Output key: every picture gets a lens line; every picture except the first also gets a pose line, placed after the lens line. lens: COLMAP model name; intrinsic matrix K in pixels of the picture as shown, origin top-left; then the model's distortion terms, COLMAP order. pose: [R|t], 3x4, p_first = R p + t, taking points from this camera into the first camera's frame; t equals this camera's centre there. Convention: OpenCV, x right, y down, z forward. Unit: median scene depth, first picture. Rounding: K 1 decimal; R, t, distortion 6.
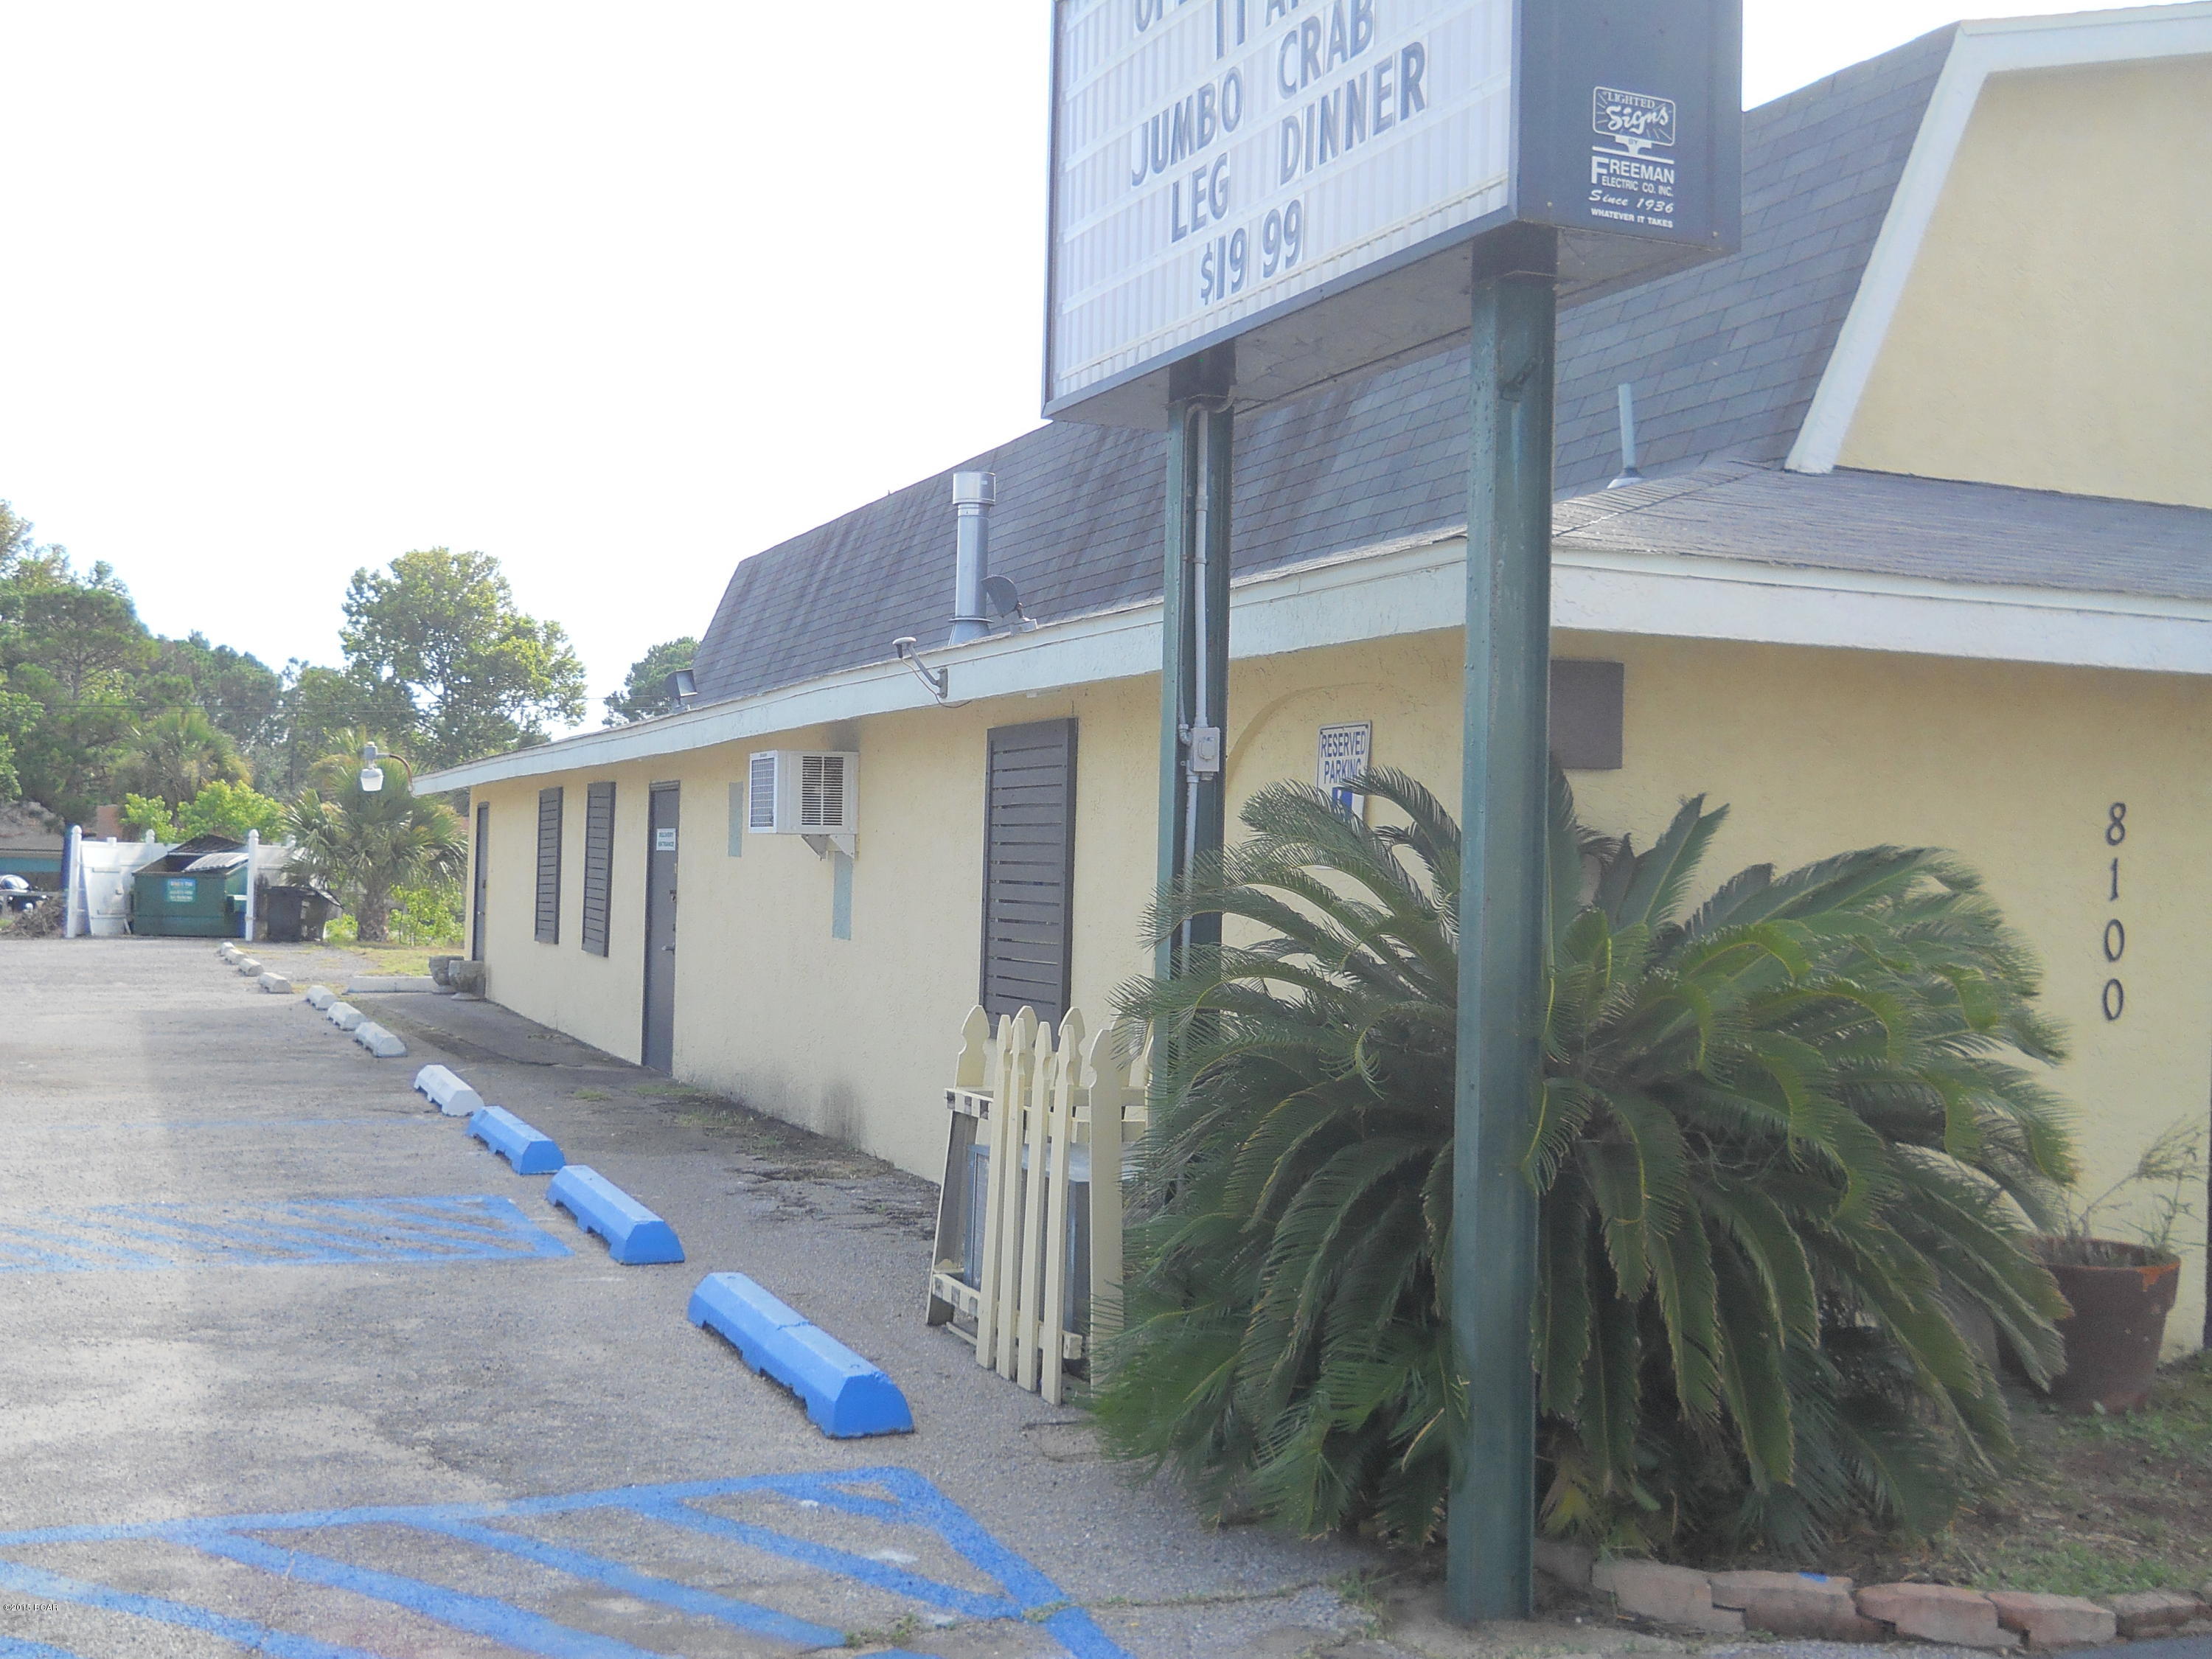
lens RADIAL K [[2438.6, 0, 1105.0], [0, 2438.6, 826.2], [0, 0, 1]] dist [-0.026243, 0.000000]
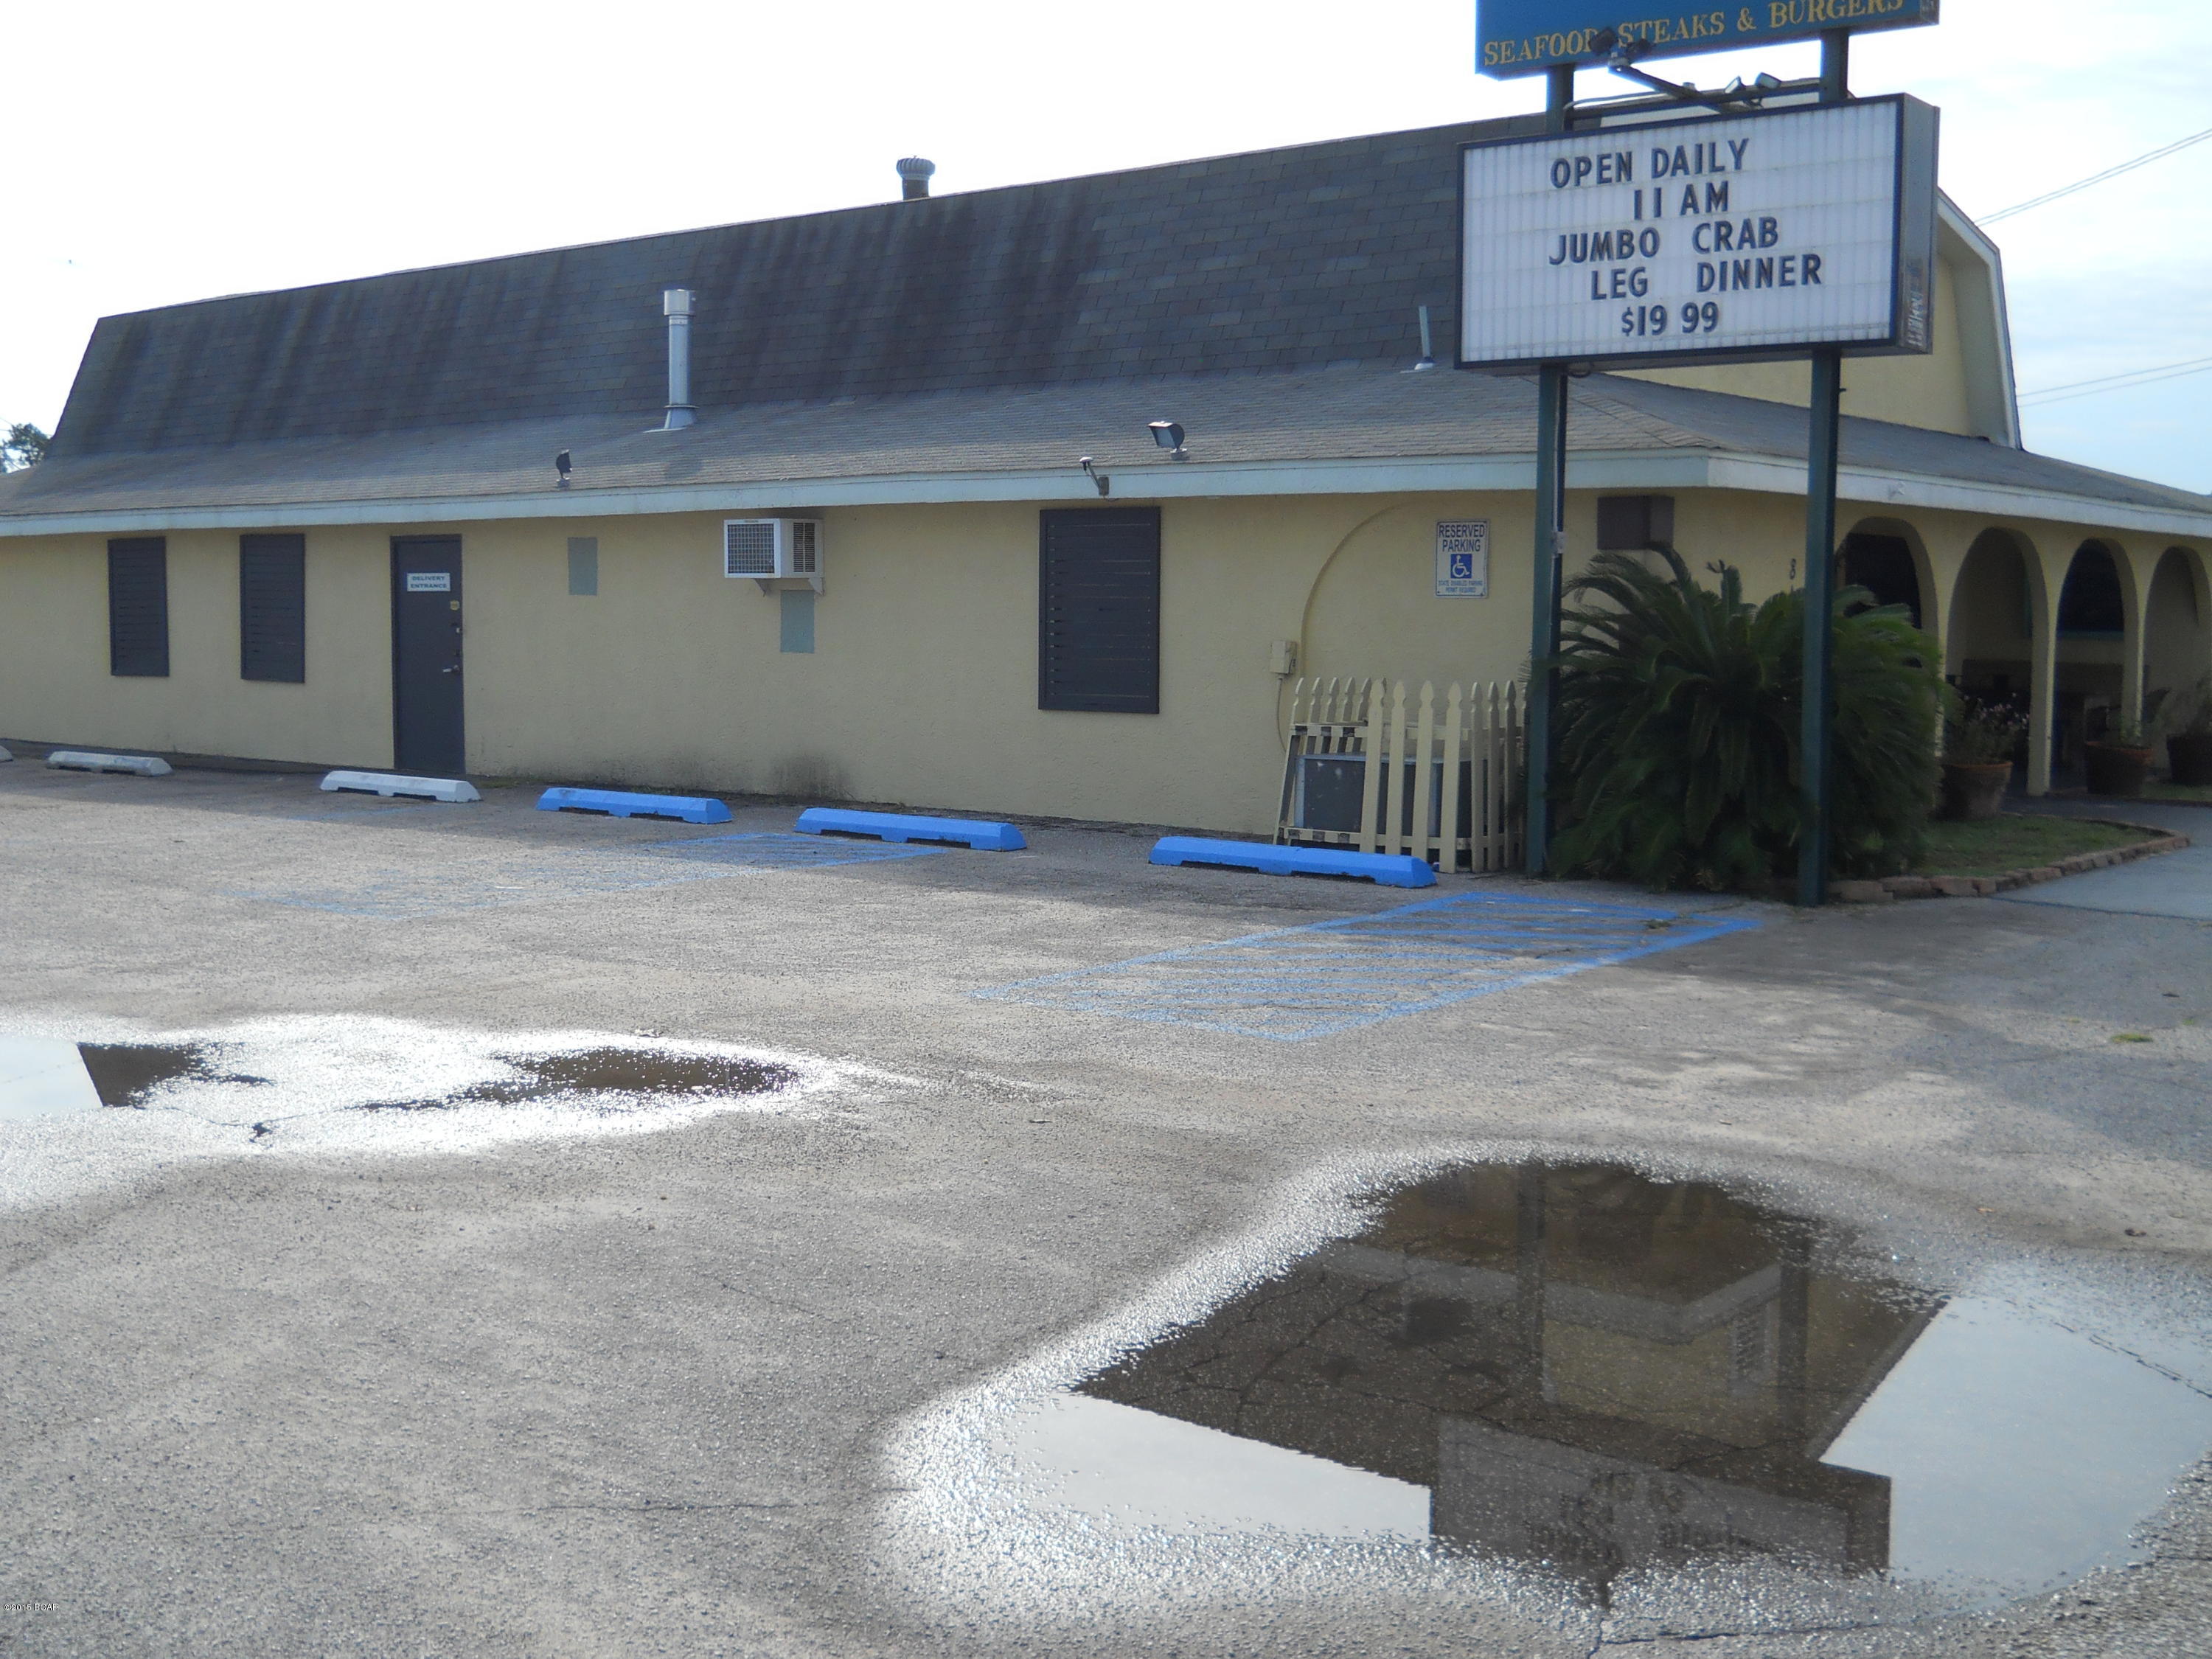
lens RADIAL K [[2438.6, 0, 1099.8], [0, 2438.6, 805.6], [0, 0, 1]] dist [-0.026243, 0.000000]
pose [[0.874717, -0.052840, 0.481744, -1.496324], [0.002599, 0.994536, 0.104367, -0.029237], [-0.484627, -0.090039, 0.870075, -0.711936]]
